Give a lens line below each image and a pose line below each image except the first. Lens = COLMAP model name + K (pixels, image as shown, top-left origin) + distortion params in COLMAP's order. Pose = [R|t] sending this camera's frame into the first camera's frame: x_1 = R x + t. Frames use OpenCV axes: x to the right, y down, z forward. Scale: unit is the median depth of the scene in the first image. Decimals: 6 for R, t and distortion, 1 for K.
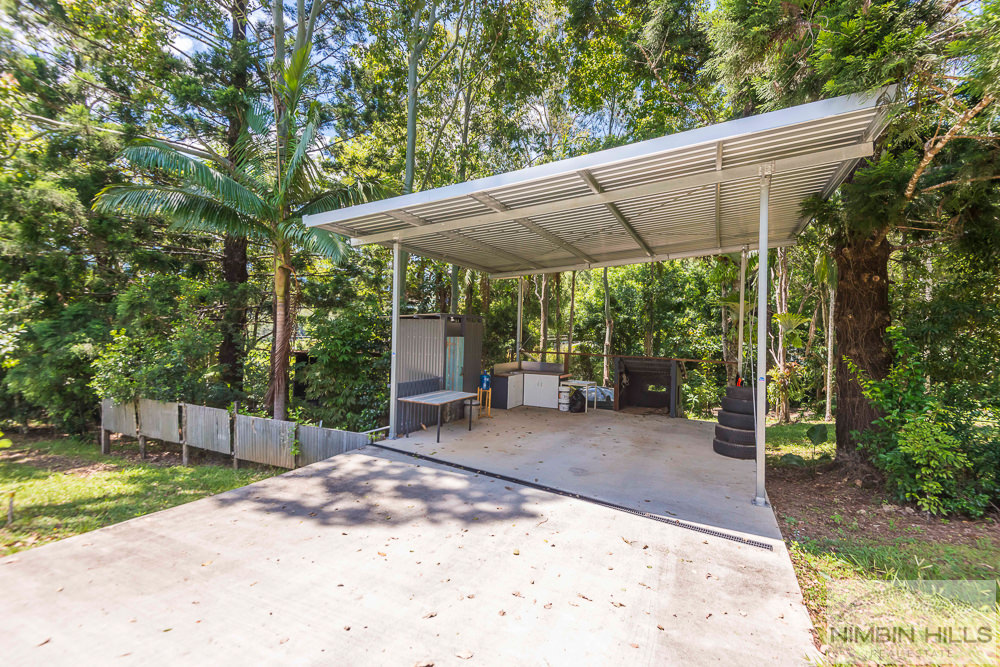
lens RADIAL K [[471.3, 0, 500.1], [0, 471.3, 333.0], [0, 0, 1]] dist [0.021269, -0.000034]
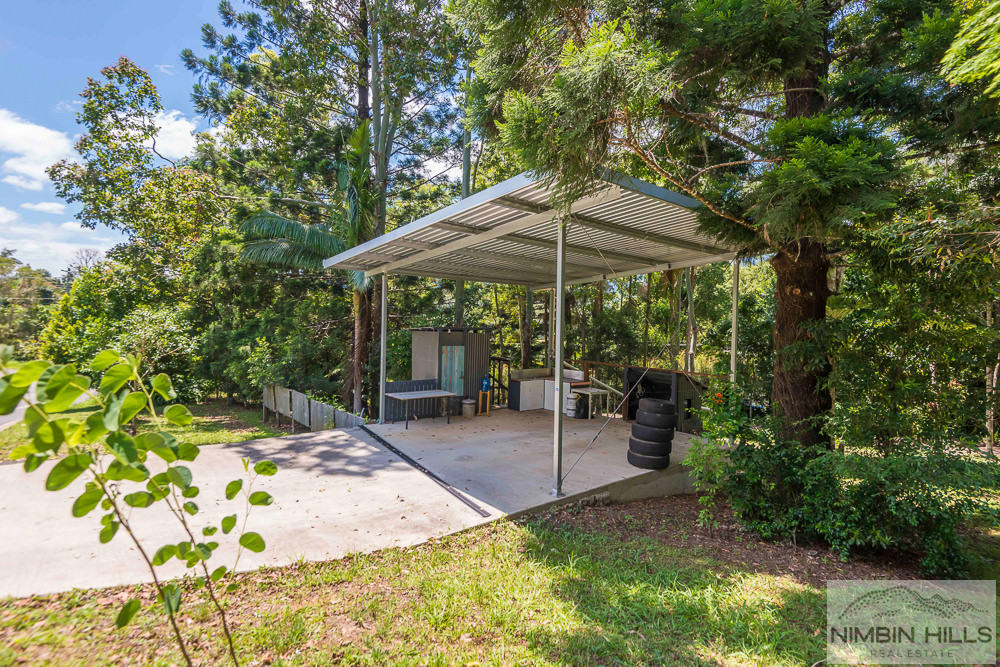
lens RADIAL K [[509.0, 0, 500.2], [0, 509.0, 330.5], [0, 0, 1]] dist [0.002548, 0.000147]
pose [[0.908914, 0.001717, -0.416981, 0.778468], [-0.004366, 0.999976, -0.005399, -0.034539], [0.416961, 0.006728, 0.908899, -0.174283]]
